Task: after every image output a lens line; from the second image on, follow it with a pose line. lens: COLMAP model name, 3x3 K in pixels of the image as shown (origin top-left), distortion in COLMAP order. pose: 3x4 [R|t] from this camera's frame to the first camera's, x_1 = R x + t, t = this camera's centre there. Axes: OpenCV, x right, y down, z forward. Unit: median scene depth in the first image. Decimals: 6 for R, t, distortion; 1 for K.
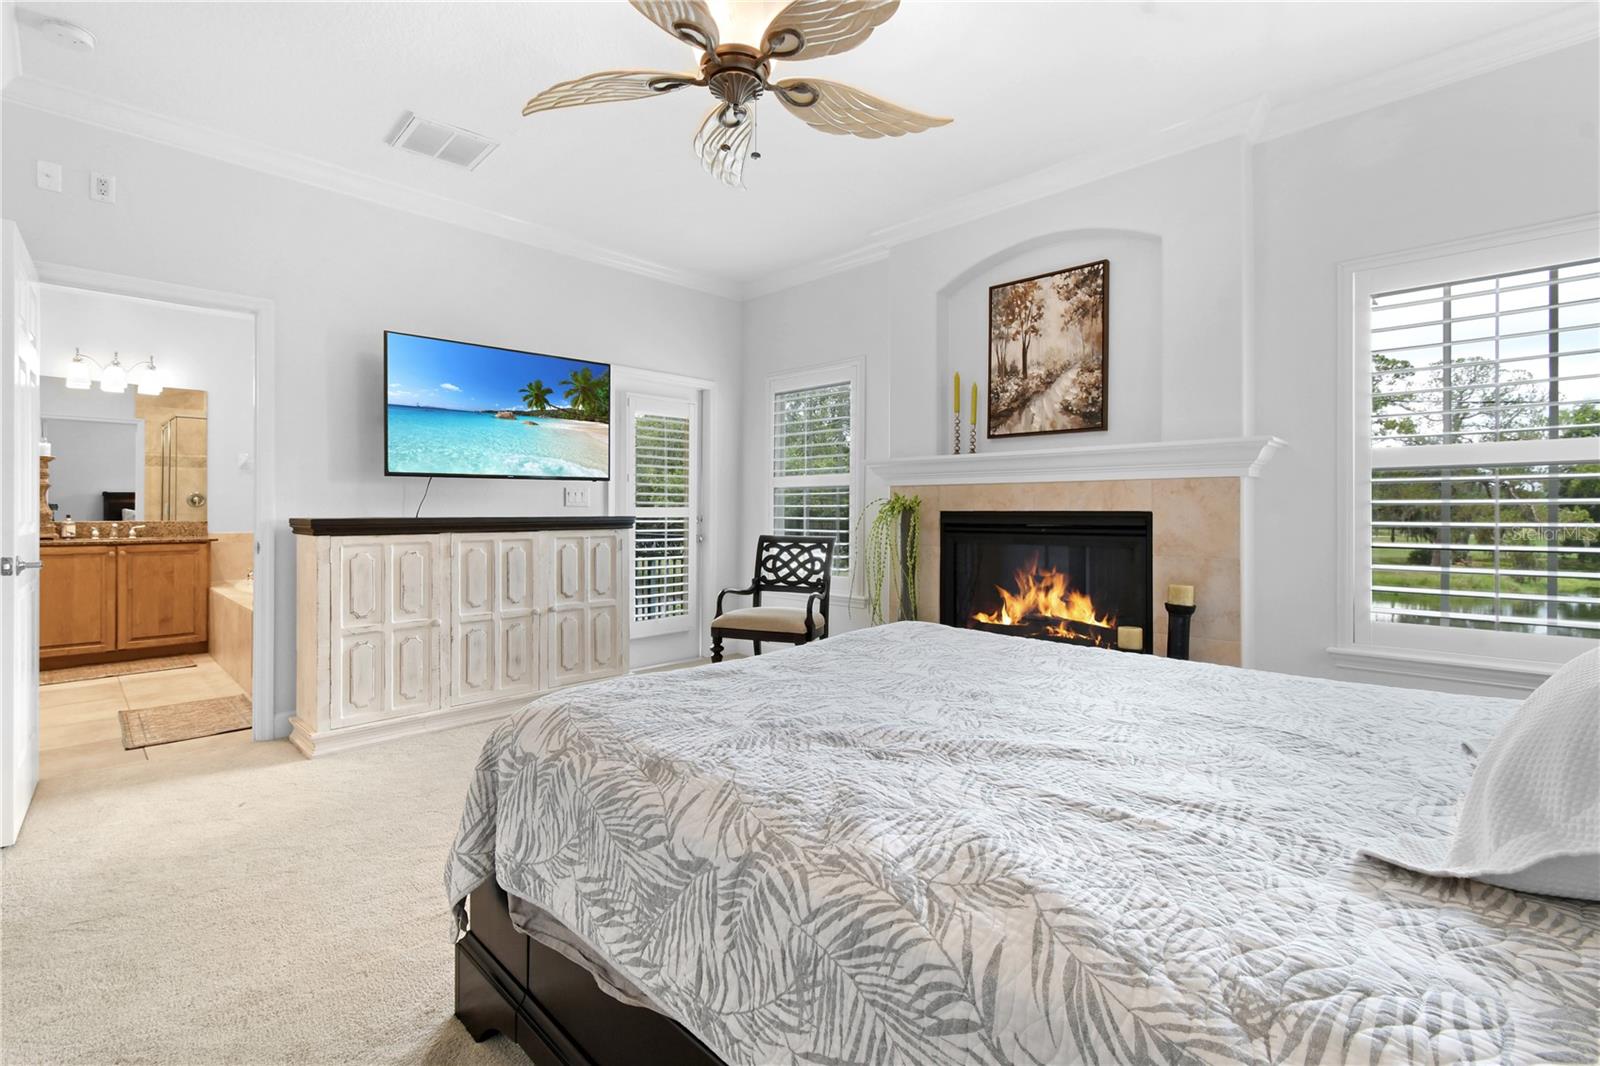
lens RADIAL K [[731.9, 0, 805.9], [0, 731.9, 509.1], [0, 0, 1]] dist [0.002879, 0.001216]
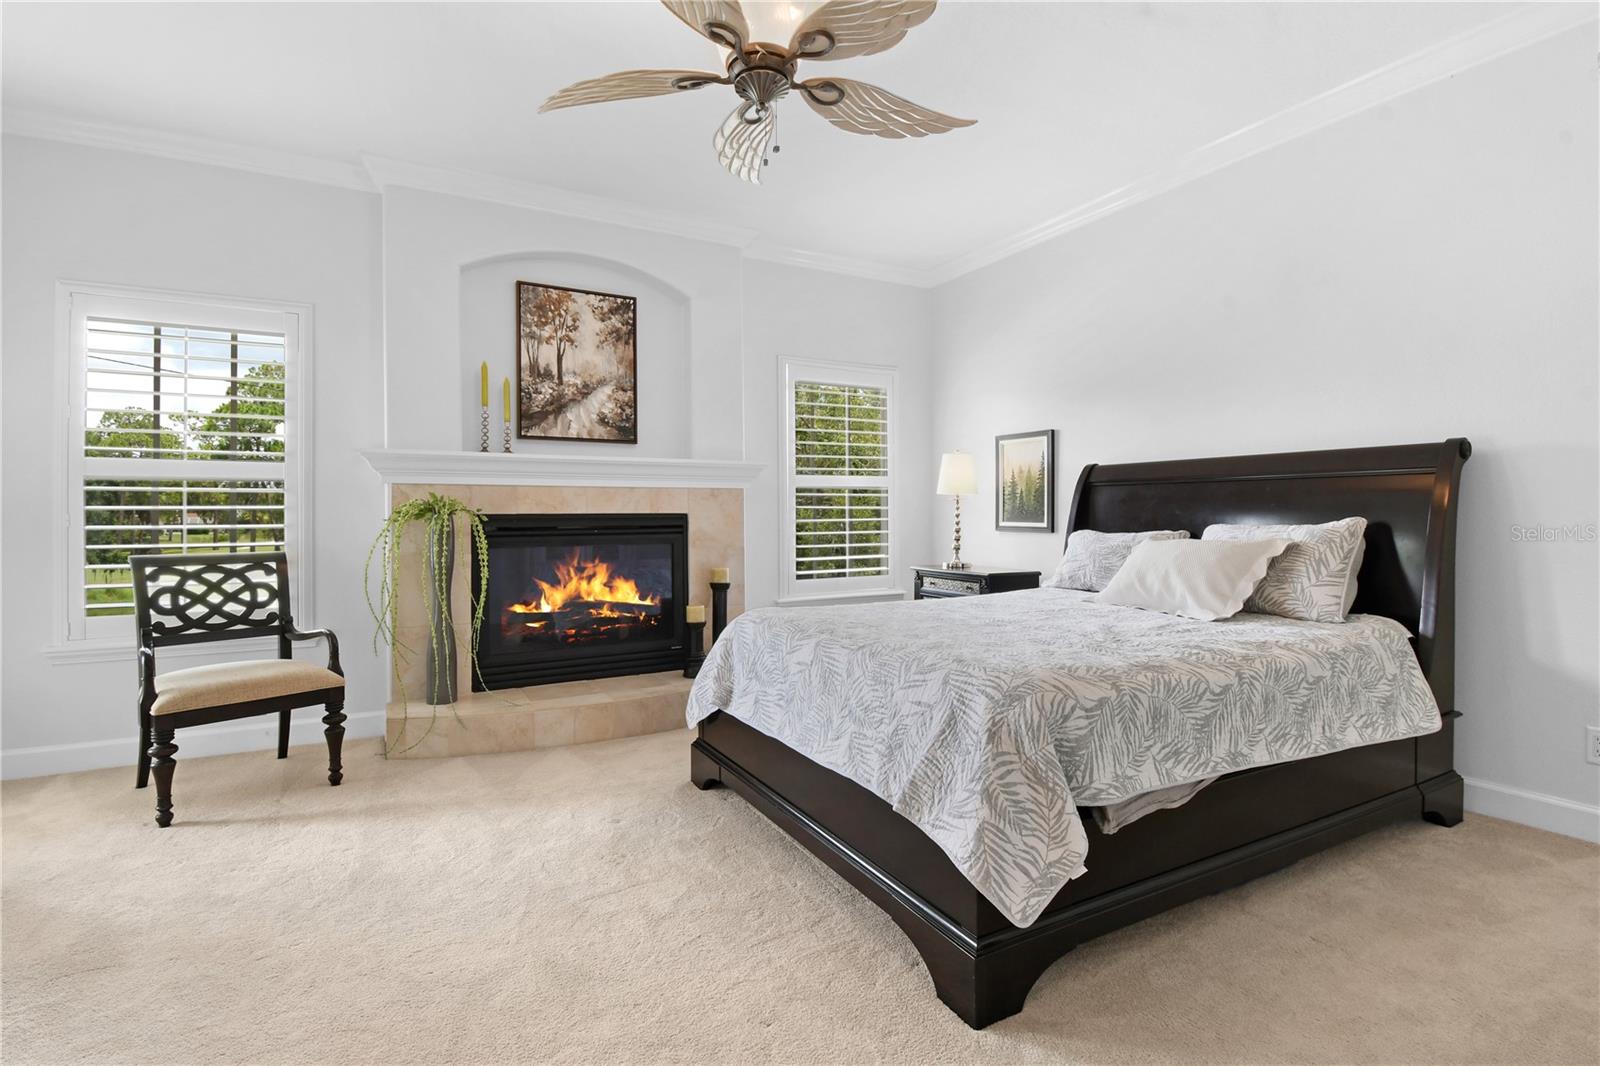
lens RADIAL K [[731.9, 0, 813.2], [0, 731.9, 515.9], [0, 0, 1]] dist [0.002879, 0.001216]
pose [[0.283967, -0.003575, 0.958827, -0.579506], [0.003394, 0.999991, 0.002723, 0.004095], [-0.958828, 0.002481, 0.283976, 0.367913]]
